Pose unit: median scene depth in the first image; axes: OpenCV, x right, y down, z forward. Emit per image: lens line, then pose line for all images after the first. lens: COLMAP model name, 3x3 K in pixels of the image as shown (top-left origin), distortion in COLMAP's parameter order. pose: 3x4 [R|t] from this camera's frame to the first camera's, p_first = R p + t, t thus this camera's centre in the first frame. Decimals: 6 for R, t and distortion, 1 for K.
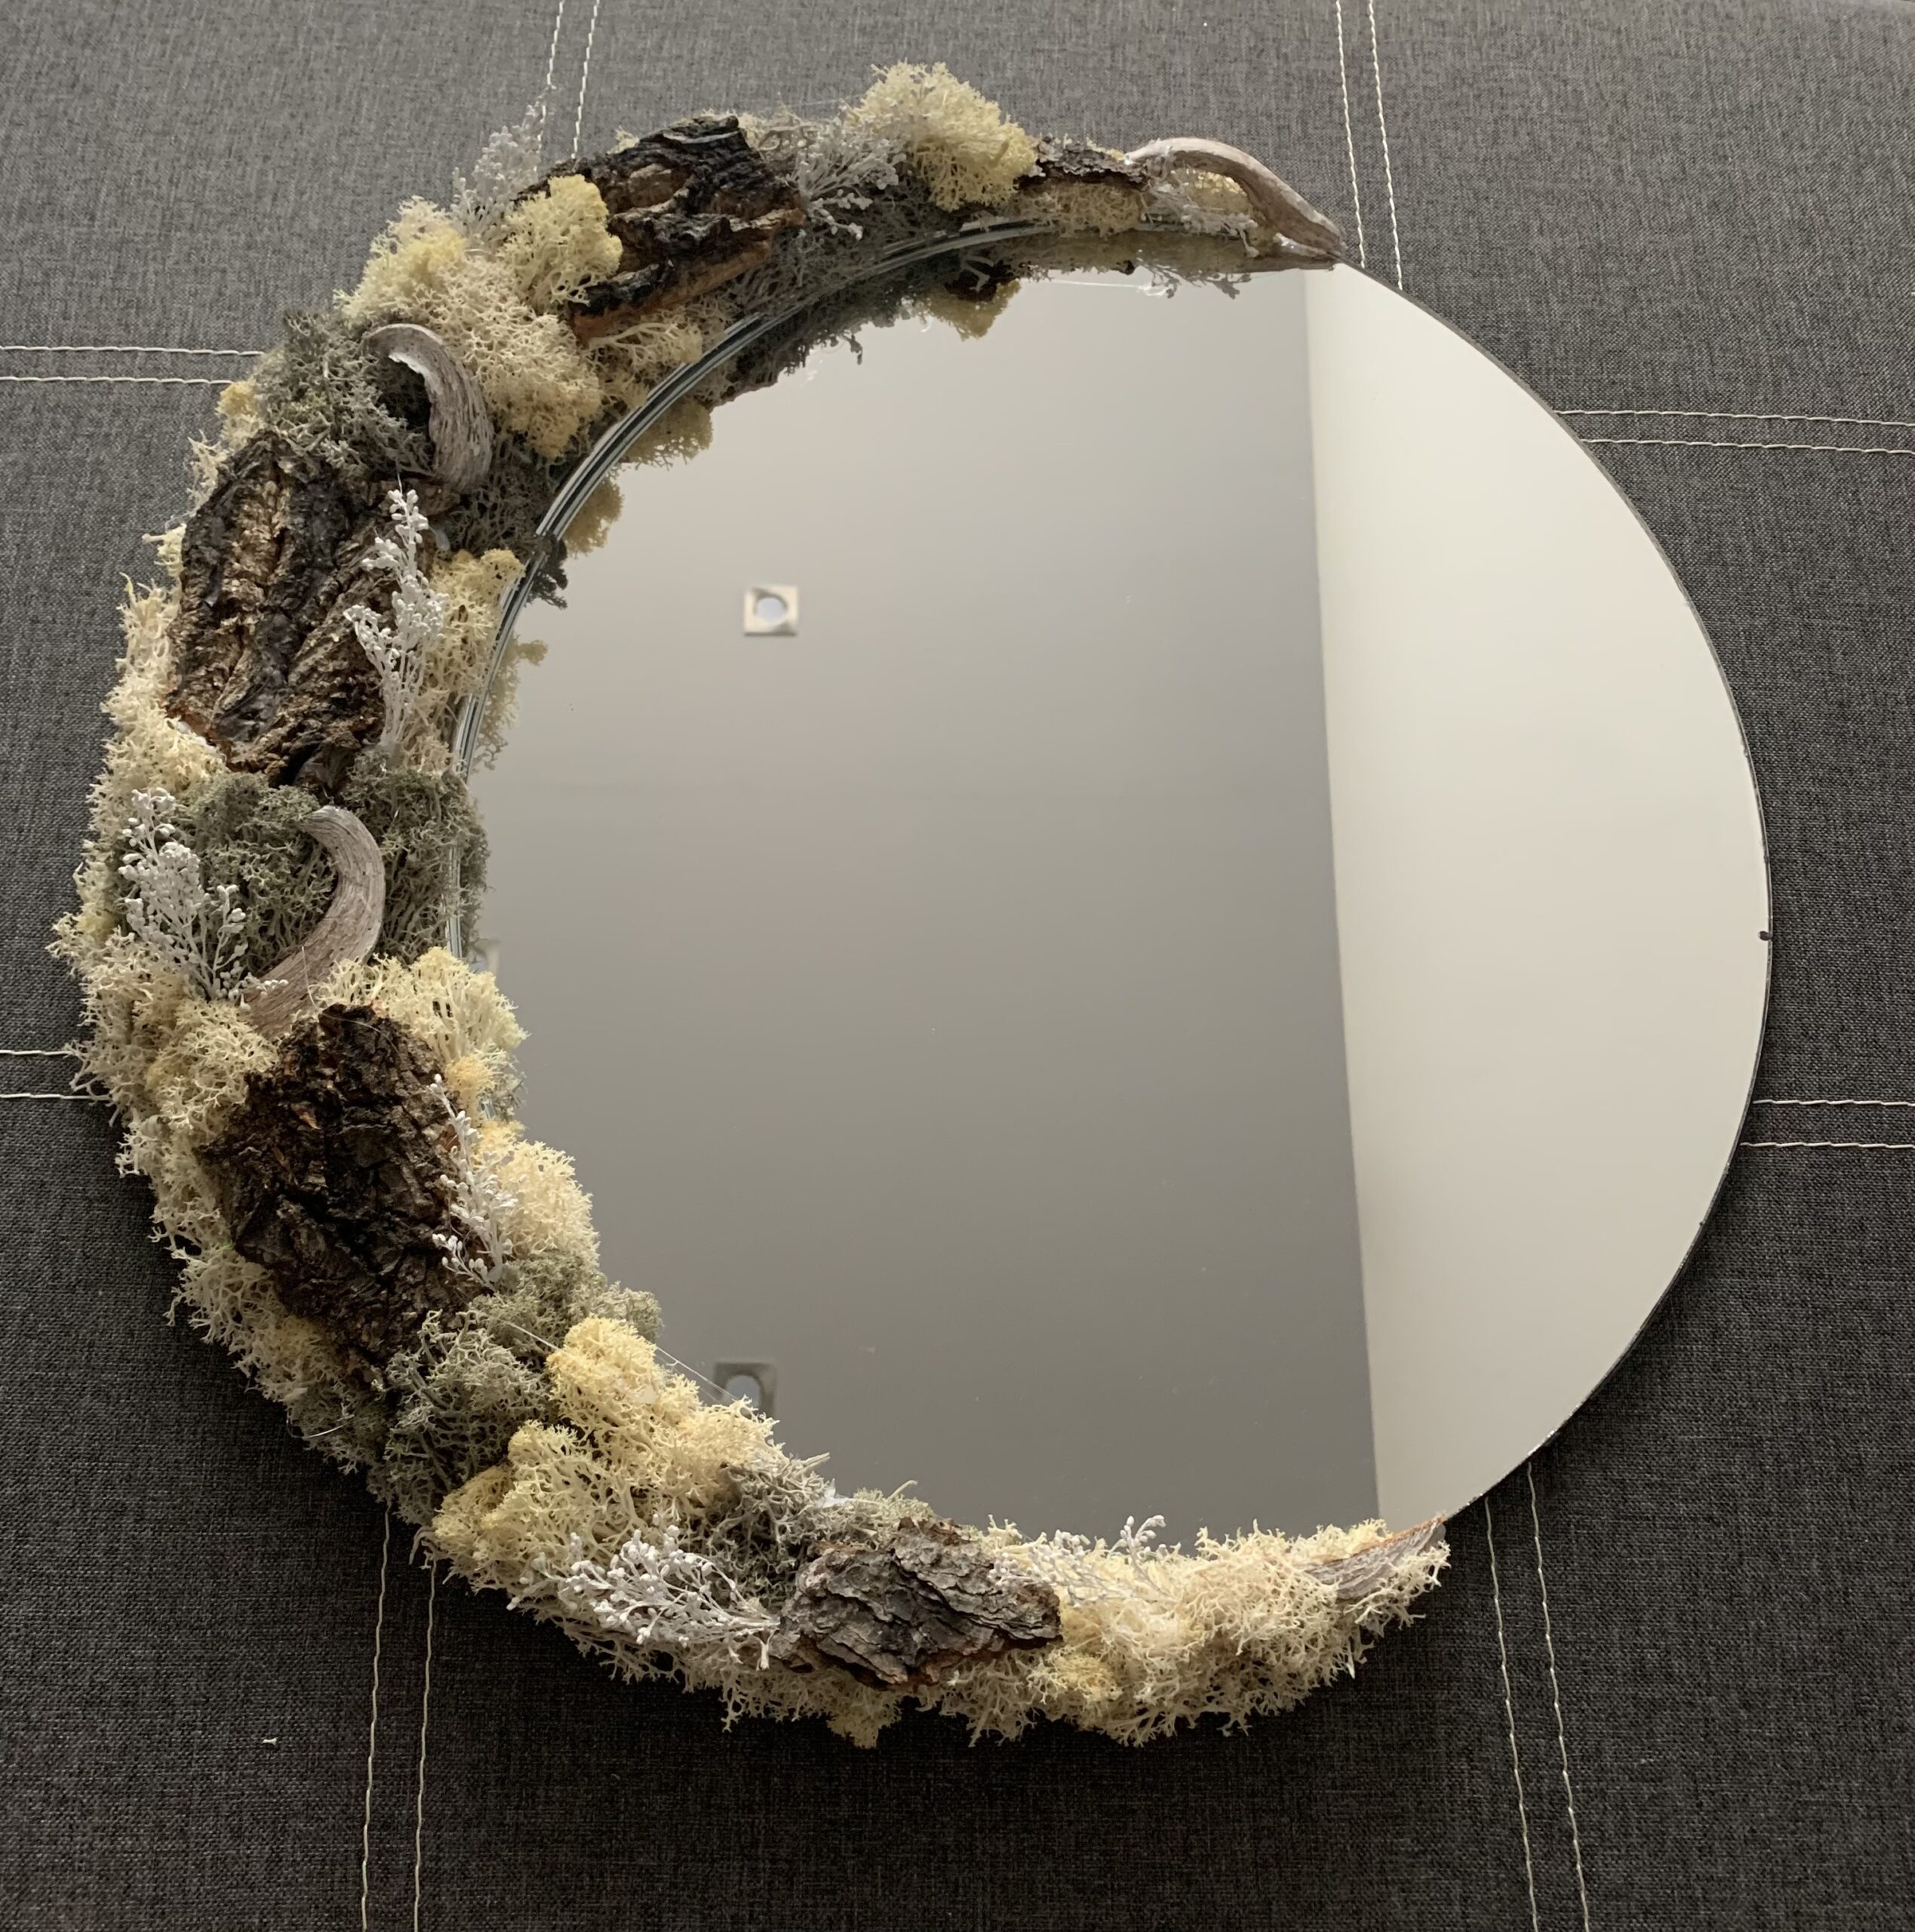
lens RADIAL K [[2051.6, 0, 957.5], [0, 2051.6, 948.5], [0, 0, 1]] dist [0.011977, -0.030768]
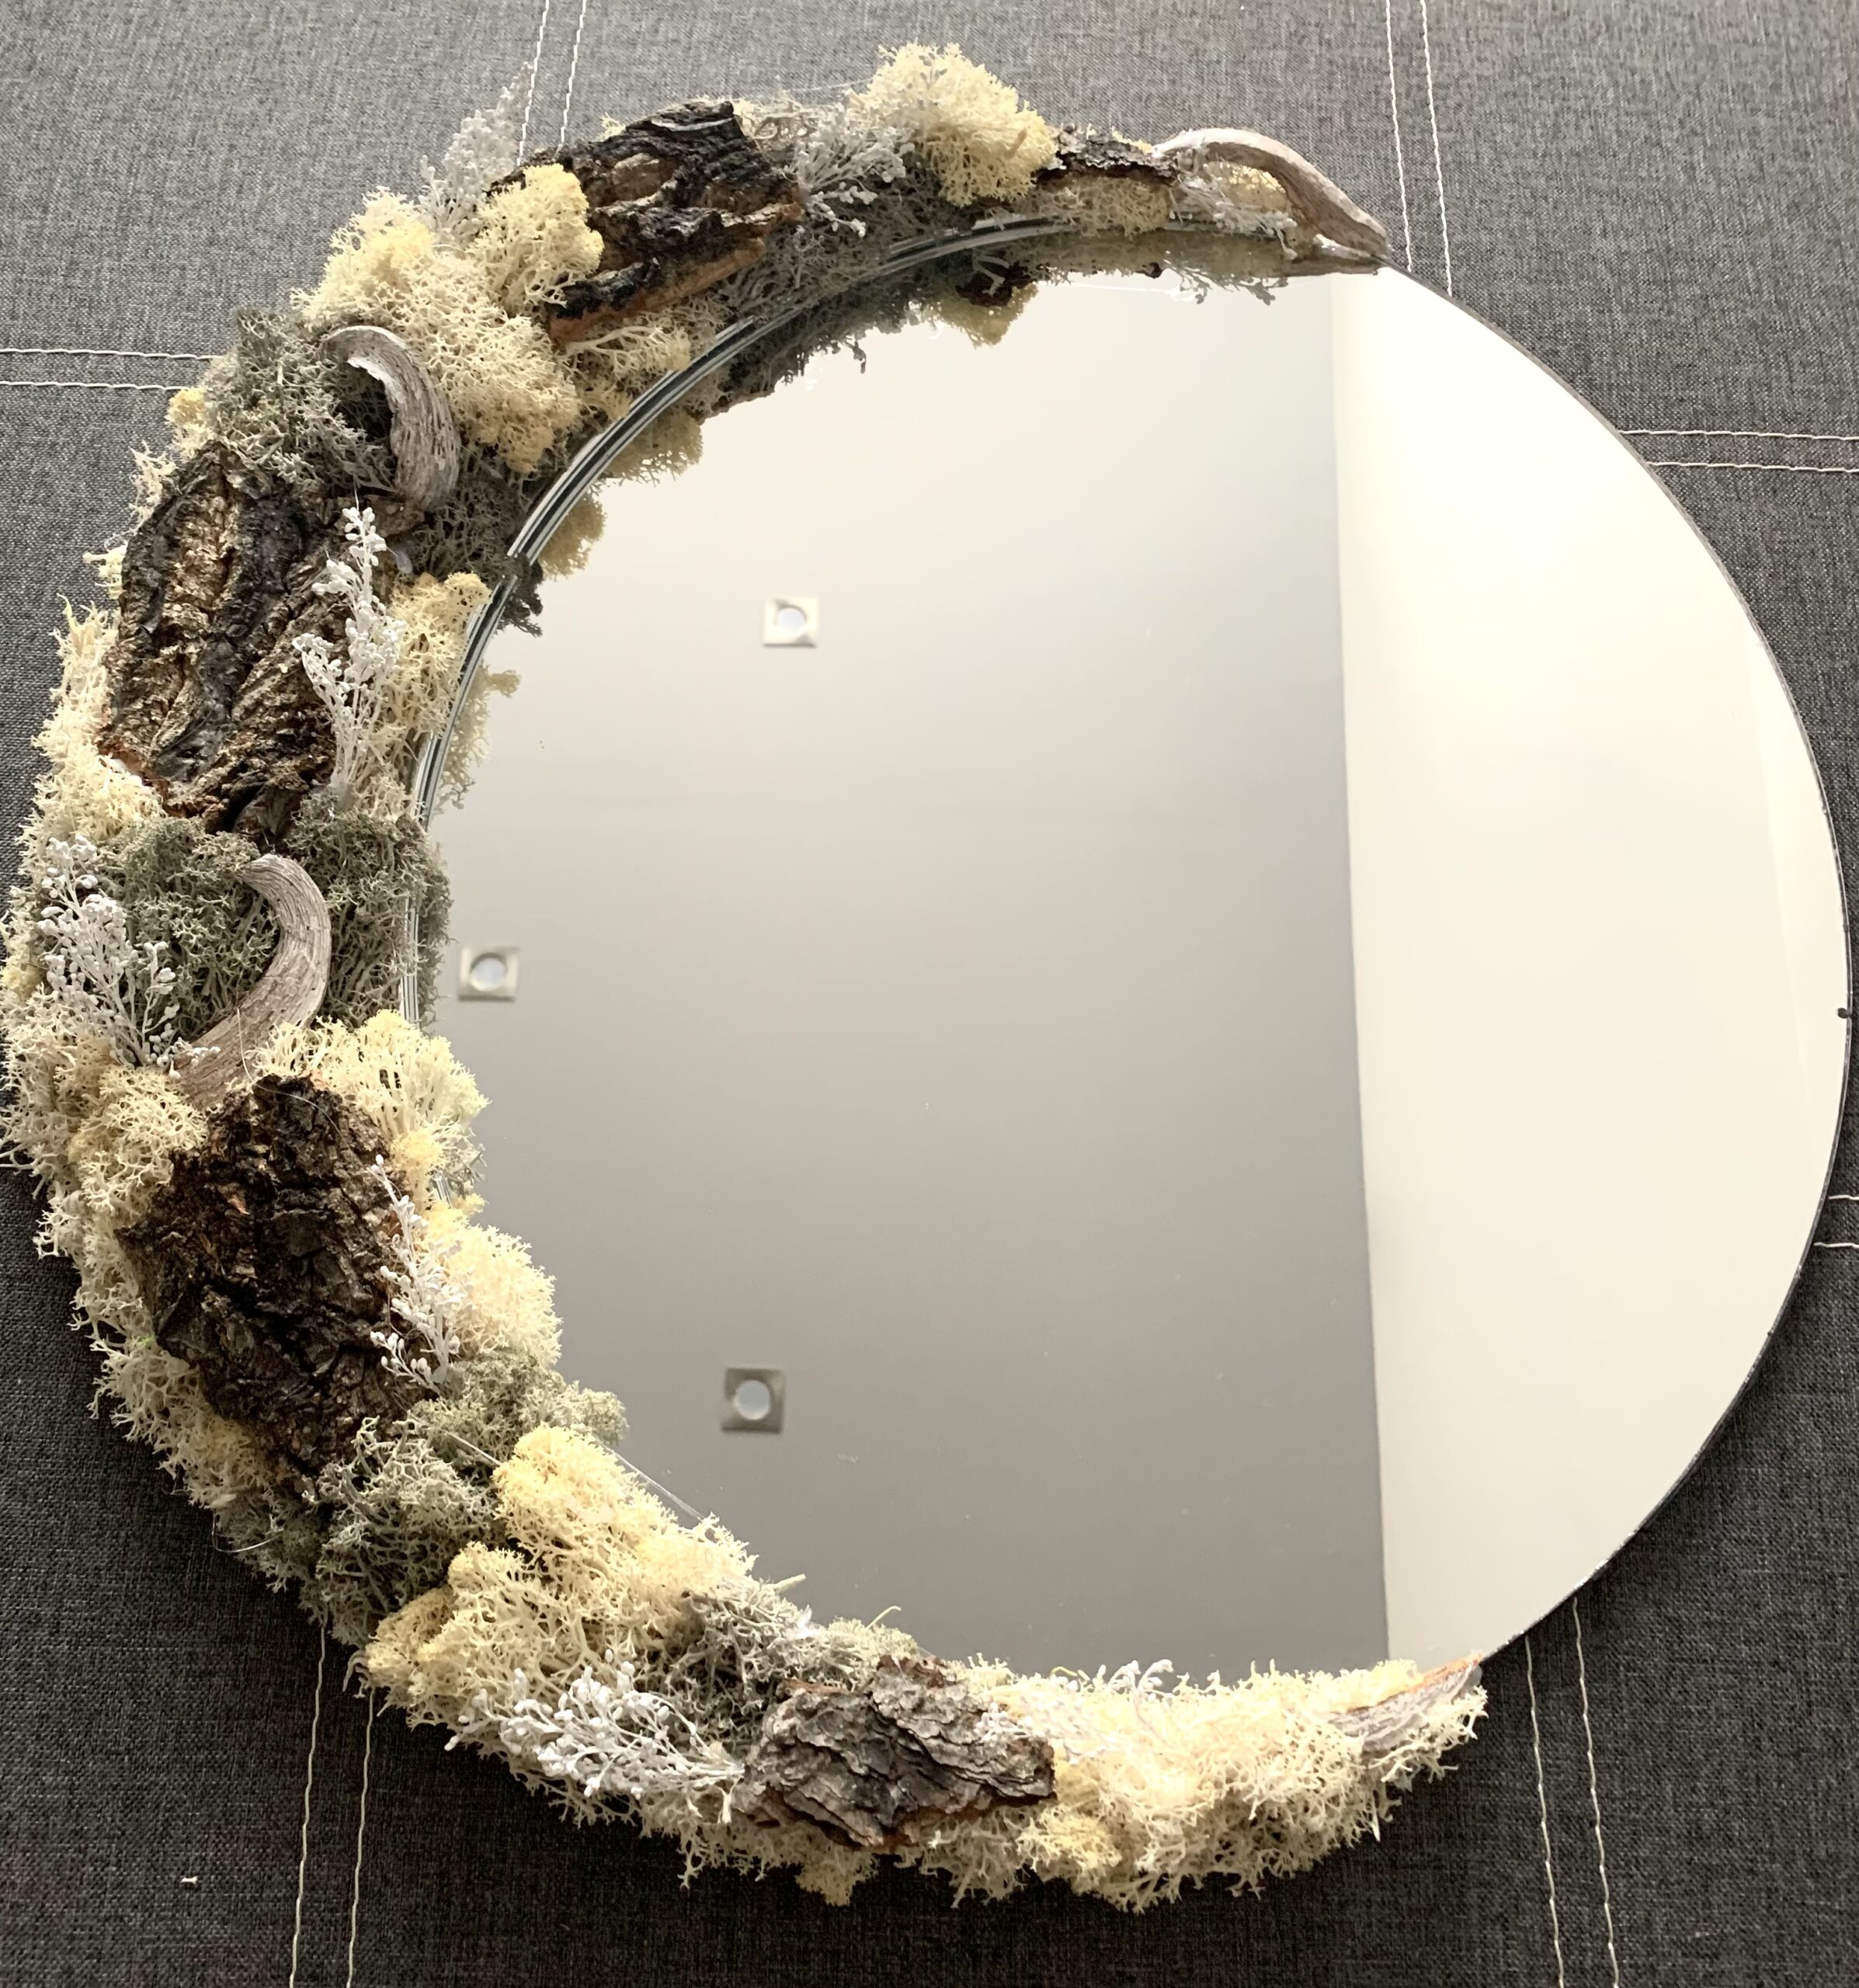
lens RADIAL K [[1999.6, 0, 929.5], [0, 1999.6, 994.0], [0, 0, 1]] dist [-0.011472, 0.018856]
pose [[0.999611, 0.014538, -0.023792, 0.009518], [-0.013979, 0.999626, 0.023492, -0.030869], [0.024125, -0.023150, 0.999441, 0.110385]]
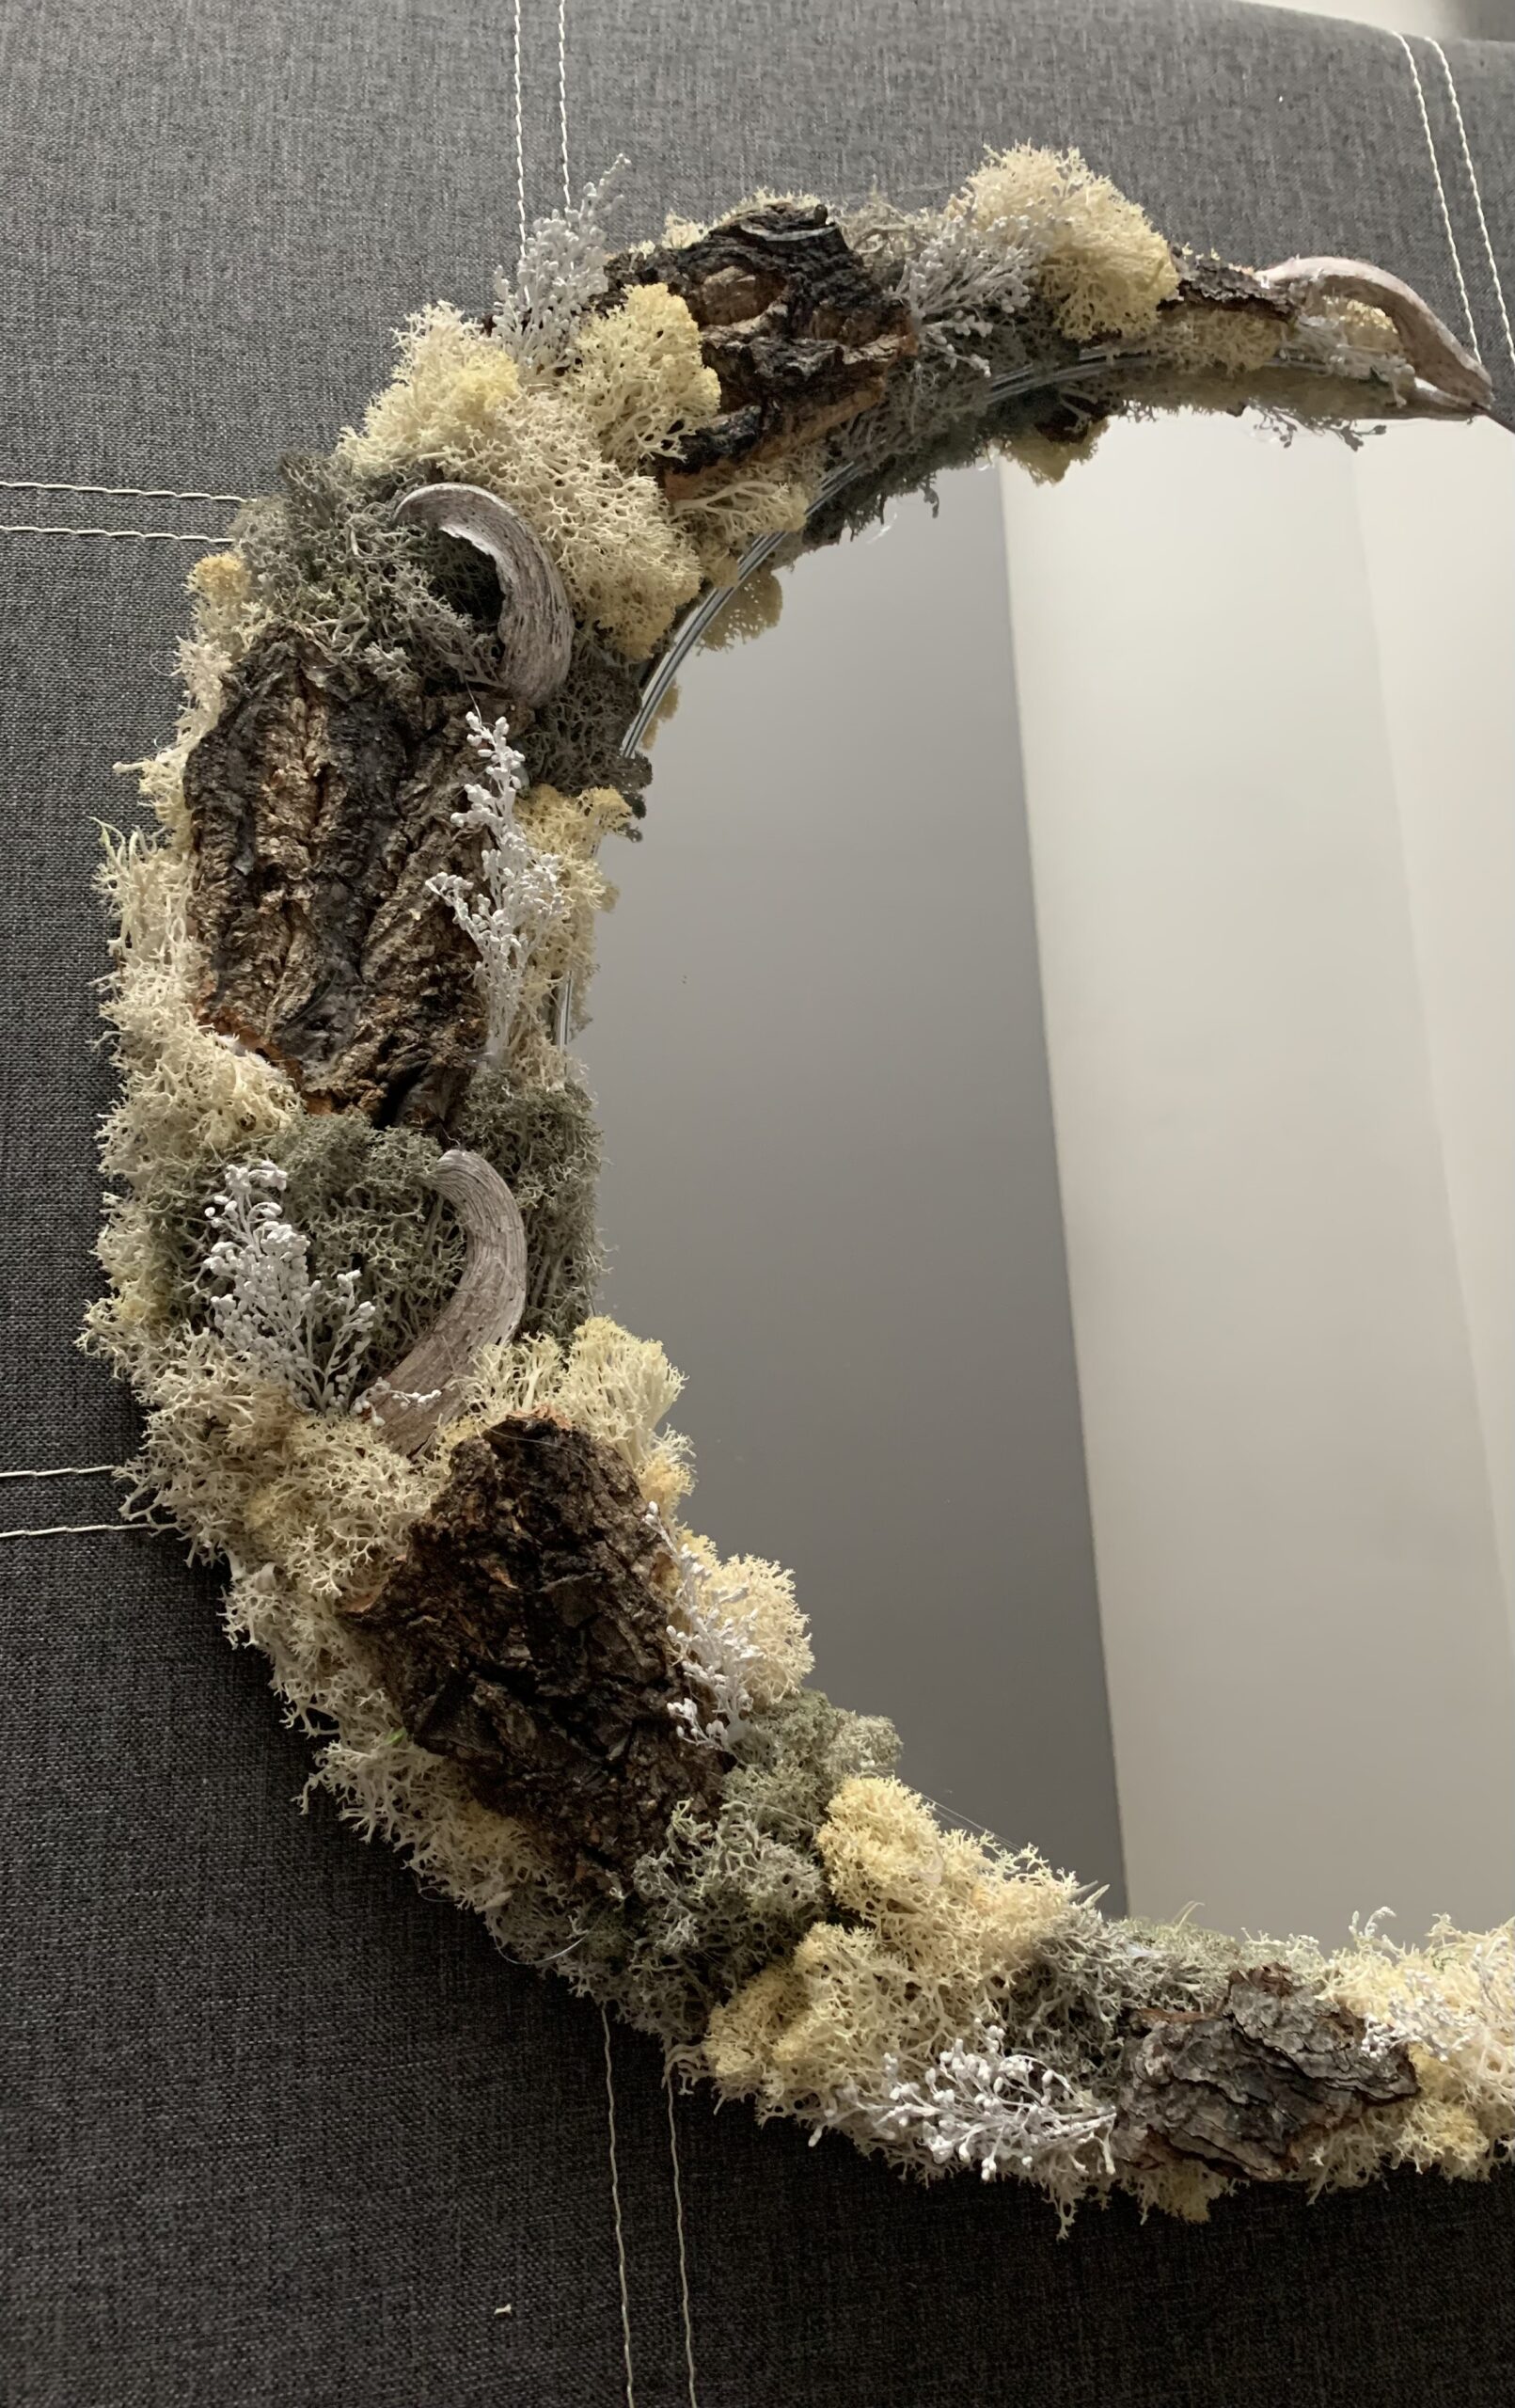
lens RADIAL K [[1933.2, 0, 918.2], [0, 1933.2, 1223.5], [0, 0, 1]] dist [0.001335, -0.004056]
pose [[0.980502, -0.044532, 0.191398, -0.262908], [0.015933, 0.988794, 0.148437, -0.141908], [-0.195863, -0.142493, 0.970223, 0.237008]]
